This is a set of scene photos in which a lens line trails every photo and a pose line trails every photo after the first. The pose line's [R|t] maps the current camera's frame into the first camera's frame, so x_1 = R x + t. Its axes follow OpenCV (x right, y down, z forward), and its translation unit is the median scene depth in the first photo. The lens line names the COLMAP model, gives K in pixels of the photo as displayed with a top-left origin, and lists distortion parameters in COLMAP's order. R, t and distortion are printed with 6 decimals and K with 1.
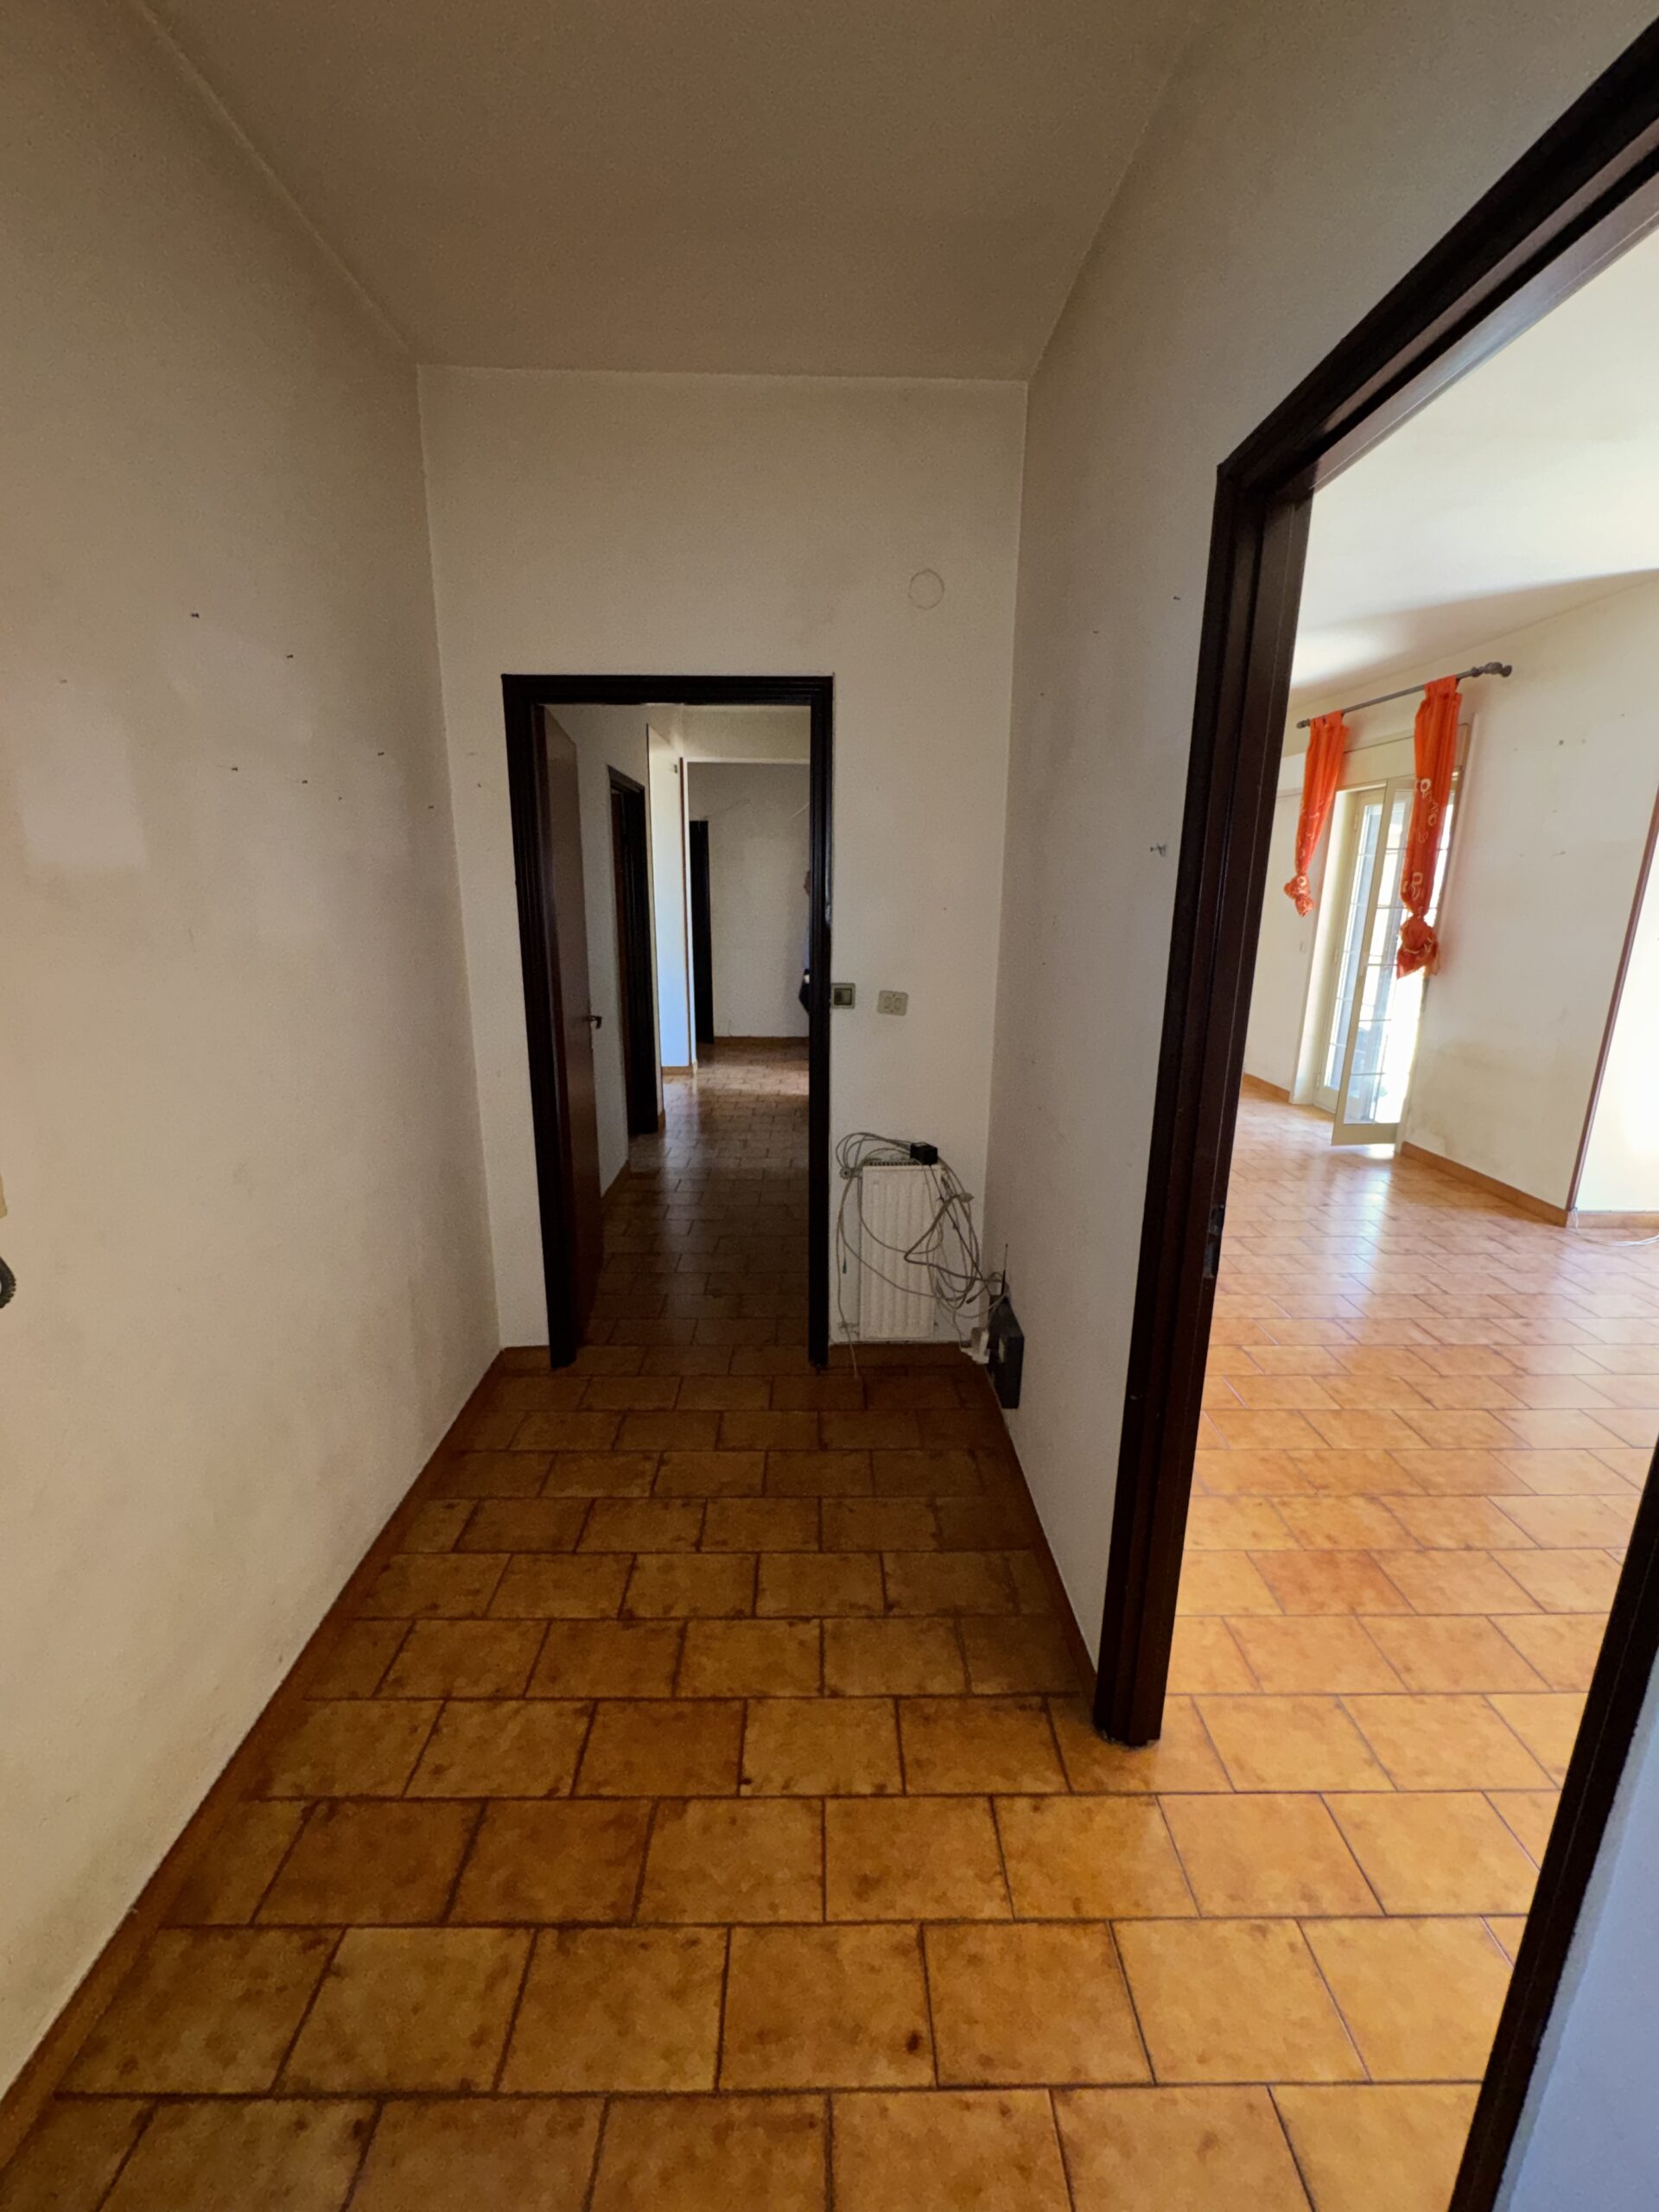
lens RADIAL K [[890.7, 0, 817.1], [0, 890.7, 1105.3], [0, 0, 1]] dist [-0.004742, 0.000385]
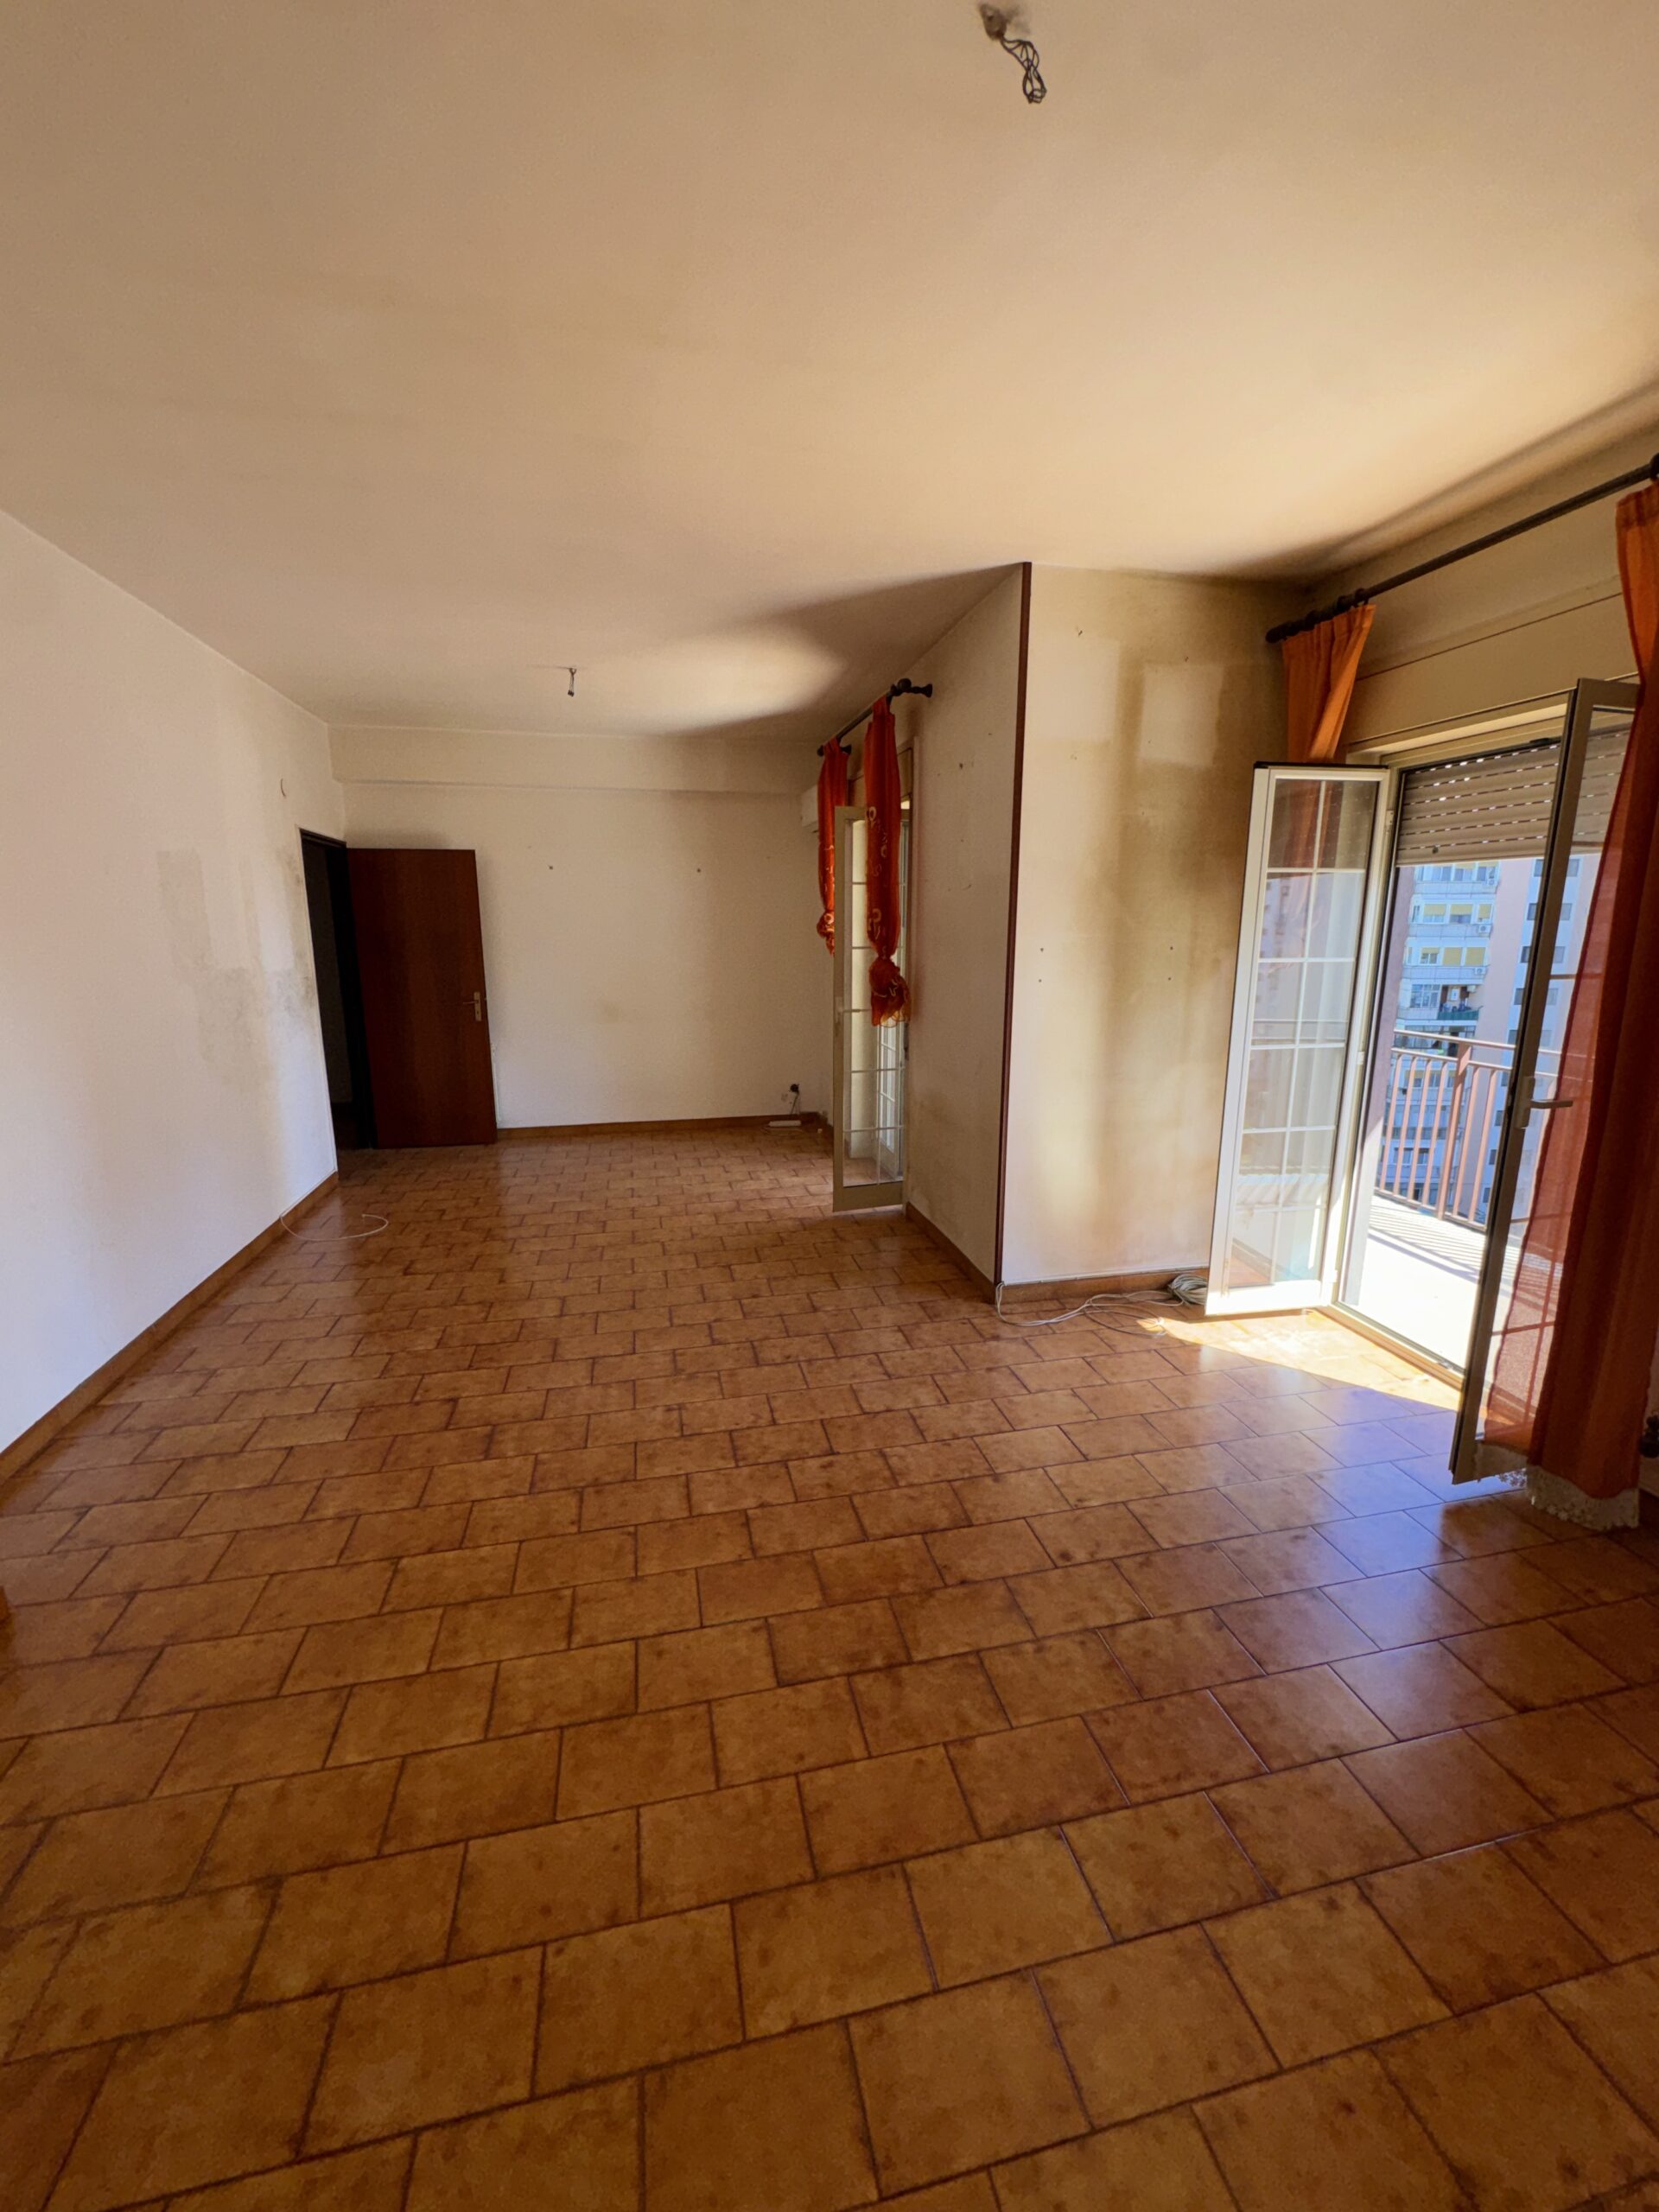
lens RADIAL K [[890.7, 0, 825.5], [0, 890.7, 1102.1], [0, 0, 1]] dist [-0.004742, 0.000385]
pose [[0.979141, -0.046583, 0.197768, 0.468705], [0.055436, 0.997682, -0.039465, -0.034885], [-0.195471, 0.049605, 0.979454, 0.141697]]
